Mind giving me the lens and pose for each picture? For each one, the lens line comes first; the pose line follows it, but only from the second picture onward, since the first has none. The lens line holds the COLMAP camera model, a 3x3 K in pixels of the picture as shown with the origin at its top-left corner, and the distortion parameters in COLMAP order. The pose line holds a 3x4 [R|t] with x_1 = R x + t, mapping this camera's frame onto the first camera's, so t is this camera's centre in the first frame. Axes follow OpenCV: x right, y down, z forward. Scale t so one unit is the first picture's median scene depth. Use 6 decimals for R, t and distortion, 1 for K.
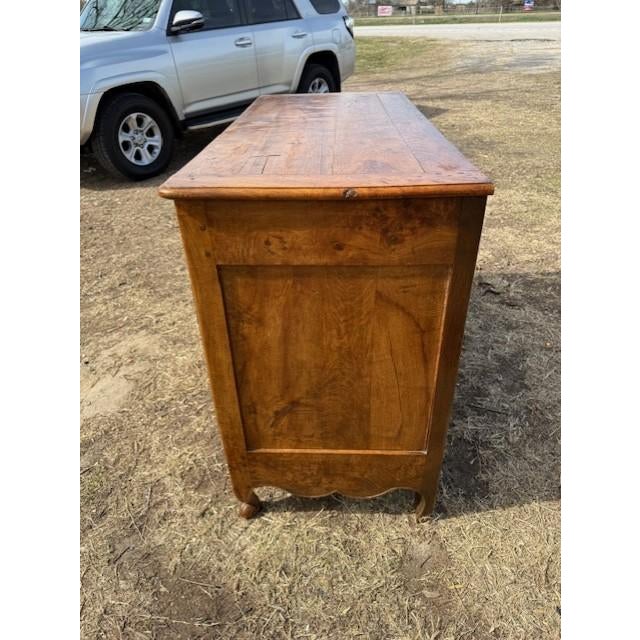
lens RADIAL K [[460.8, 0, 323.2], [0, 460.8, 314.3], [0, 0, 1]] dist [0.024974, -0.030346]
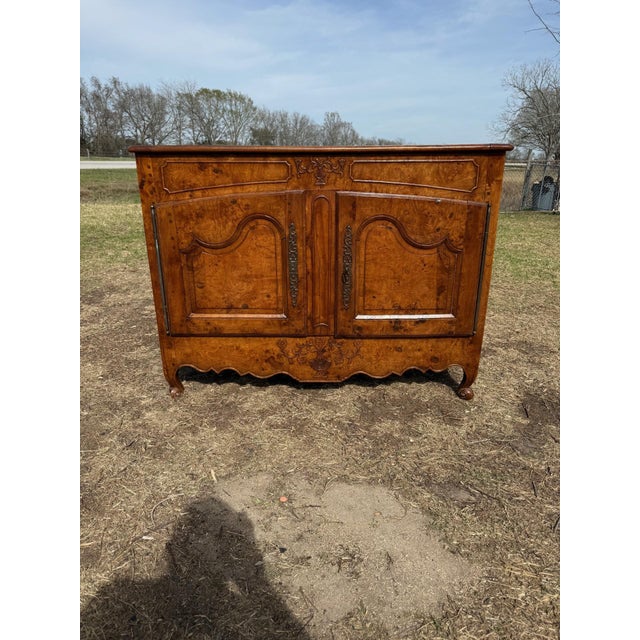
lens RADIAL K [[460.8, 0, 316.1], [0, 460.8, 317.7], [0, 0, 1]] dist [0.024974, -0.030346]
pose [[-0.014782, -0.296399, 0.954950, -1.424314], [0.535689, 0.804079, 0.257864, -0.372394], [-0.844286, 0.515368, 0.146891, 1.060348]]
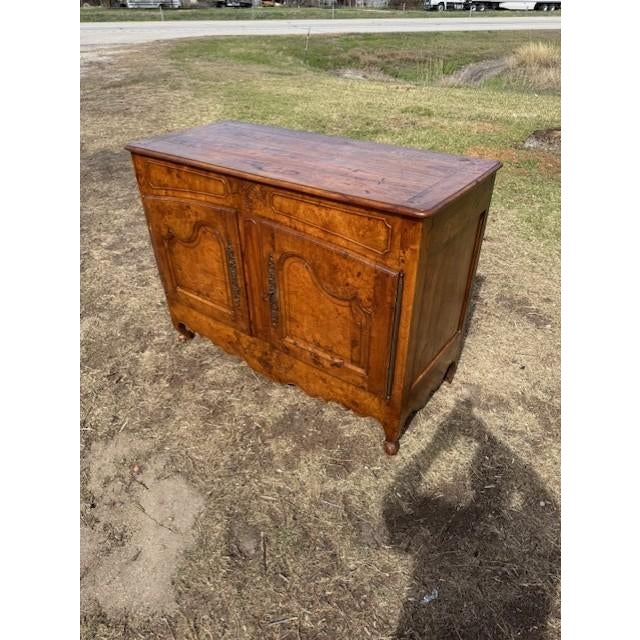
lens RADIAL K [[460.8, 0, 316.4], [0, 460.8, 312.9], [0, 0, 1]] dist [0.024974, -0.030346]
pose [[0.576048, -0.431950, 0.693965, -1.014431], [0.433353, 0.881228, 0.188790, -0.248793], [-0.693090, 0.191980, 0.694817, 0.174395]]
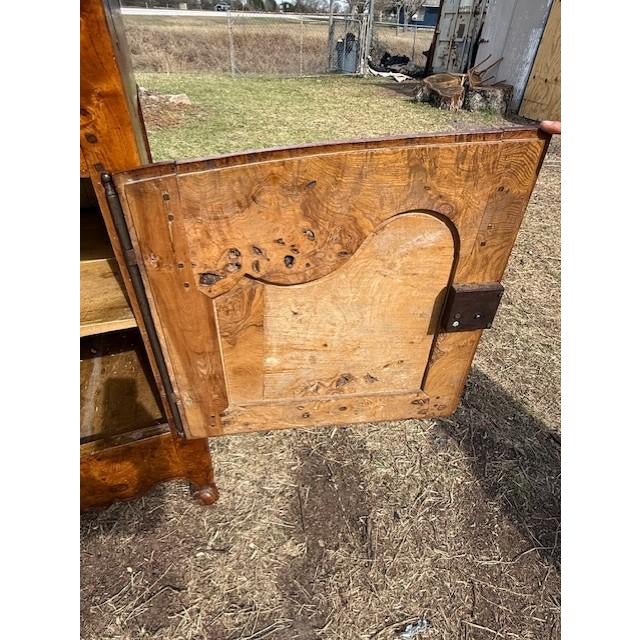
lens RADIAL K [[406.6, 0, 320.5], [0, 406.6, 309.3], [0, 0, 1]] dist [-0.002800, 0.005433]
pose [[-0.382945, -0.531985, 0.755212, -0.599759], [0.478775, 0.584862, 0.654760, -0.135205], [-0.790017, 0.612314, 0.030731, 0.625313]]
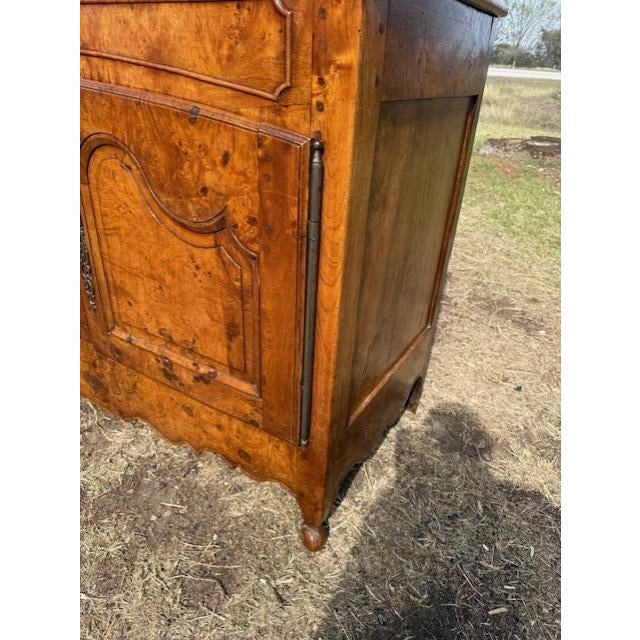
lens RADIAL K [[460.8, 0, 321.2], [0, 460.8, 317.1], [0, 0, 1]] dist [0.024974, -0.030346]
pose [[0.490804, -0.378413, 0.784803, -0.576063], [0.407521, 0.895858, 0.177104, 0.005765], [-0.770090, 0.232900, 0.593901, 0.502234]]
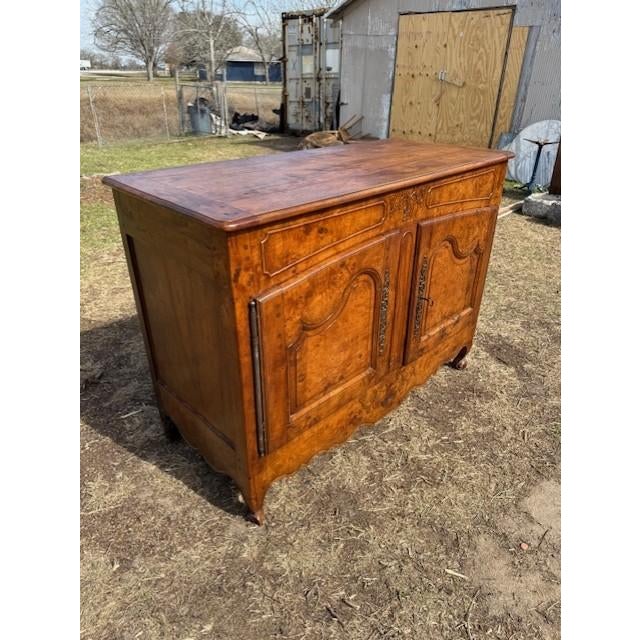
lens RADIAL K [[460.8, 0, 320.1], [0, 460.8, 314.8], [0, 0, 1]] dist [0.024974, -0.030346]
pose [[-0.717067, -0.310469, 0.624039, -0.764466], [0.382592, 0.573054, 0.724730, -1.036023], [-0.582614, 0.758432, -0.292135, 1.624859]]
